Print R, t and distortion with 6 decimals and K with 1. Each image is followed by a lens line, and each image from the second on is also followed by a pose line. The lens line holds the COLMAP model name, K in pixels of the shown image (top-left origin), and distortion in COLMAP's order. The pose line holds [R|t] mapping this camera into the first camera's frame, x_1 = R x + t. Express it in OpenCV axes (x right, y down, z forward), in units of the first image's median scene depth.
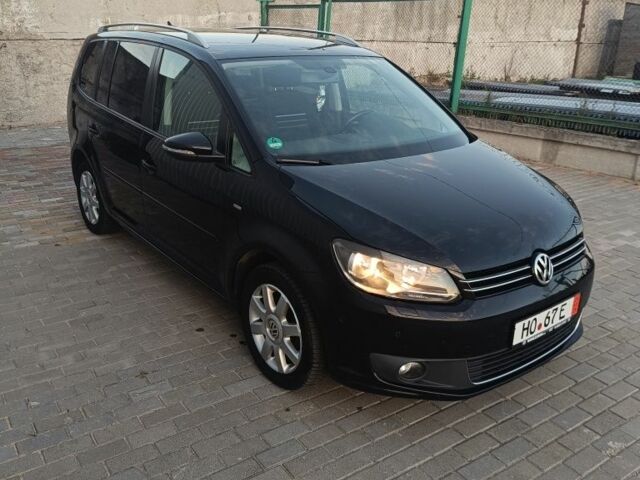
lens RADIAL K [[577.3, 0, 320.0], [0, 577.3, 240.0], [0, 0, 1]] dist [0.075191, -0.113560]
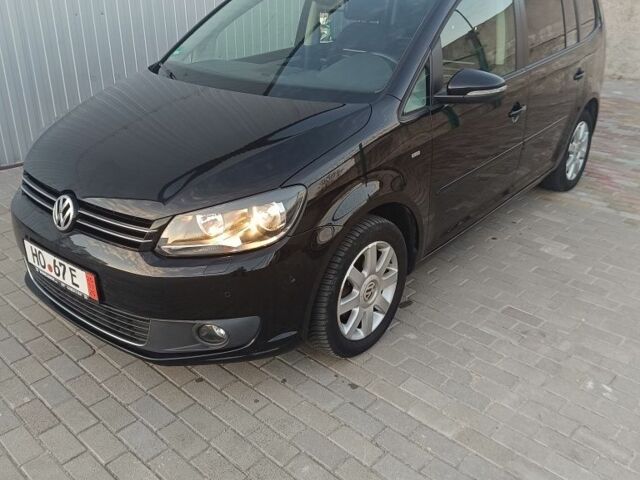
lens RADIAL K [[577.3, 0, 320.0], [0, 577.3, 240.0], [0, 0, 1]] dist [0.075191, -0.113560]
pose [[0.209817, 0.380704, -0.900578, 1.263036], [-0.325793, 0.895666, 0.302724, -0.302723], [0.921865, 0.229886, 0.311957, 1.088439]]
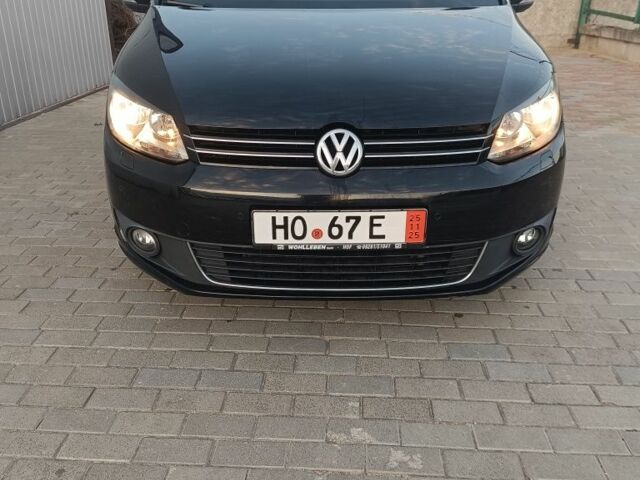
lens RADIAL K [[577.3, 0, 320.0], [0, 577.3, 240.0], [0, 0, 1]] dist [0.075191, -0.113560]
pose [[0.793226, 0.223821, -0.566300, 0.765601], [-0.190308, 0.974534, 0.118601, 0.073174], [0.578424, 0.013694, 0.815621, 0.439937]]
